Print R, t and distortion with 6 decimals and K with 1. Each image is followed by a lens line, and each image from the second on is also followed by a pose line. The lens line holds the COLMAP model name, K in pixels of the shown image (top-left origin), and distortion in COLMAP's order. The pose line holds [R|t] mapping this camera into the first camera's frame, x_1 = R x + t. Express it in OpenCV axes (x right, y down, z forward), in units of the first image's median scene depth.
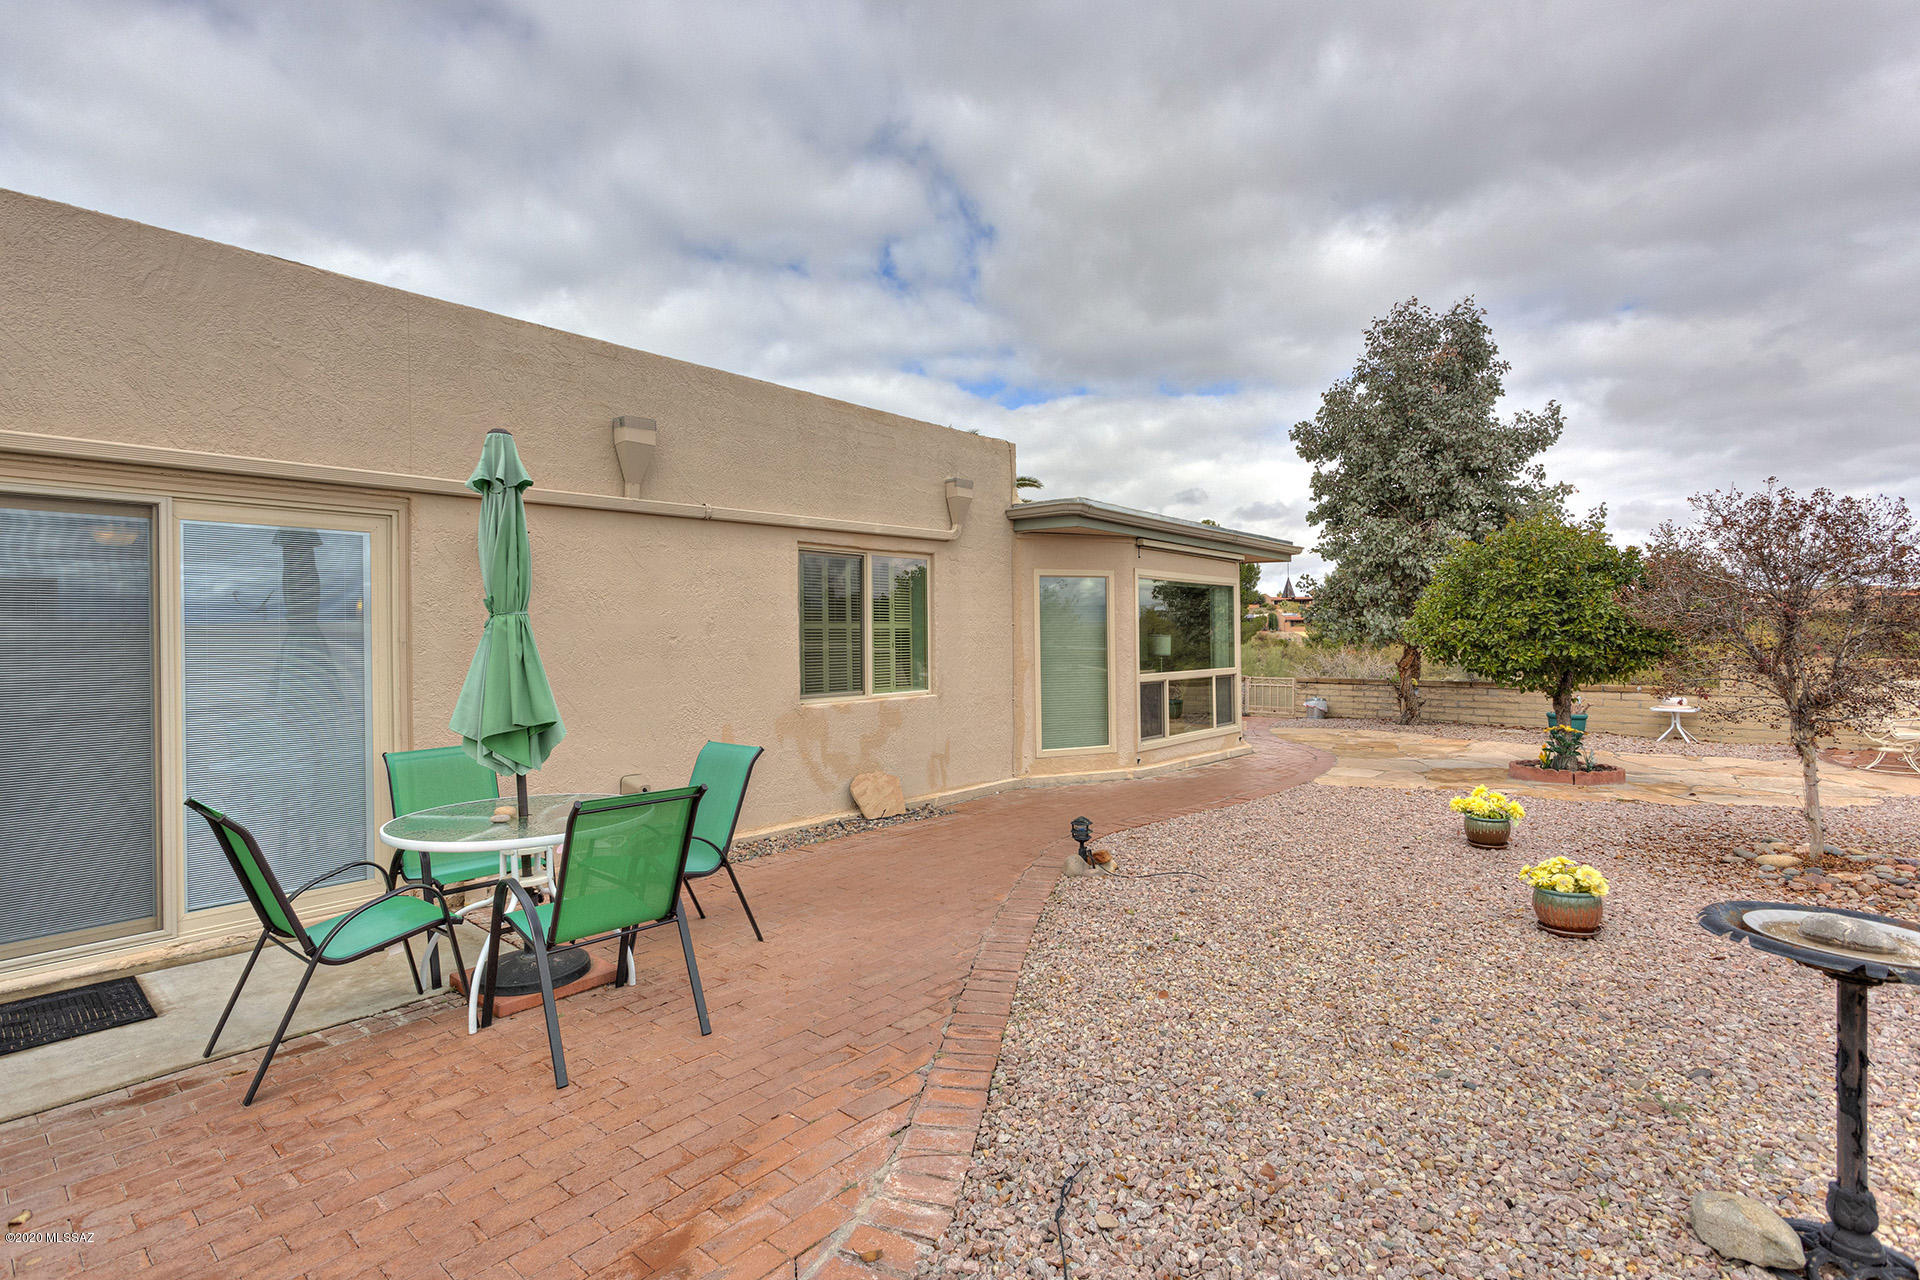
lens RADIAL K [[917.7, 0, 958.8], [0, 917.7, 642.7], [0, 0, 1]] dist [0.013082, 0.000166]
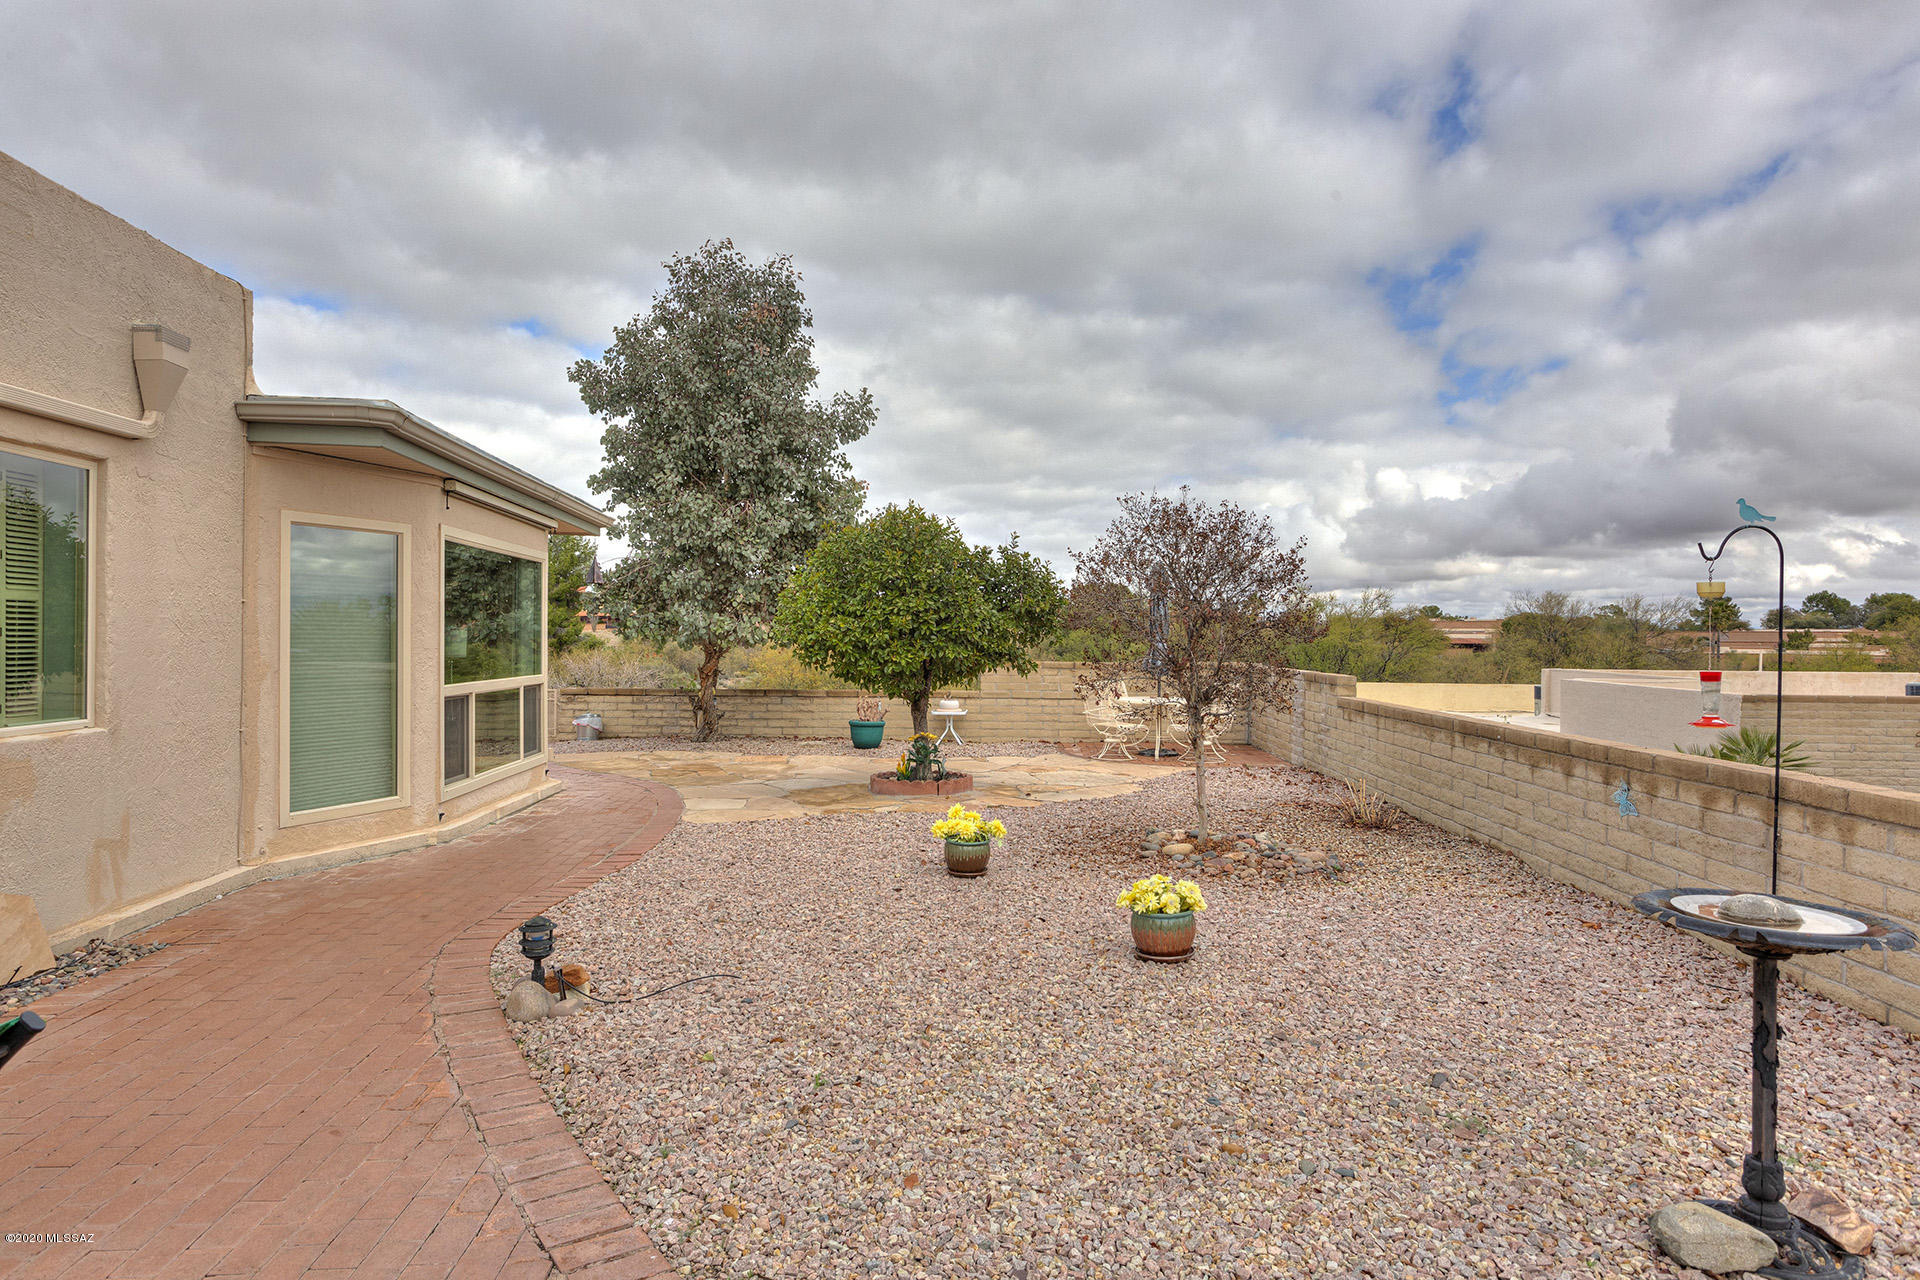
lens RADIAL K [[1115.4, 0, 961.8], [0, 1115.4, 636.1], [0, 0, 1]] dist [-0.011022, 0.007829]
pose [[0.693238, 0.017120, 0.720505, -0.128861], [-0.009263, 0.999847, -0.014845, 0.008089], [-0.720649, 0.003617, 0.693291, 0.183824]]
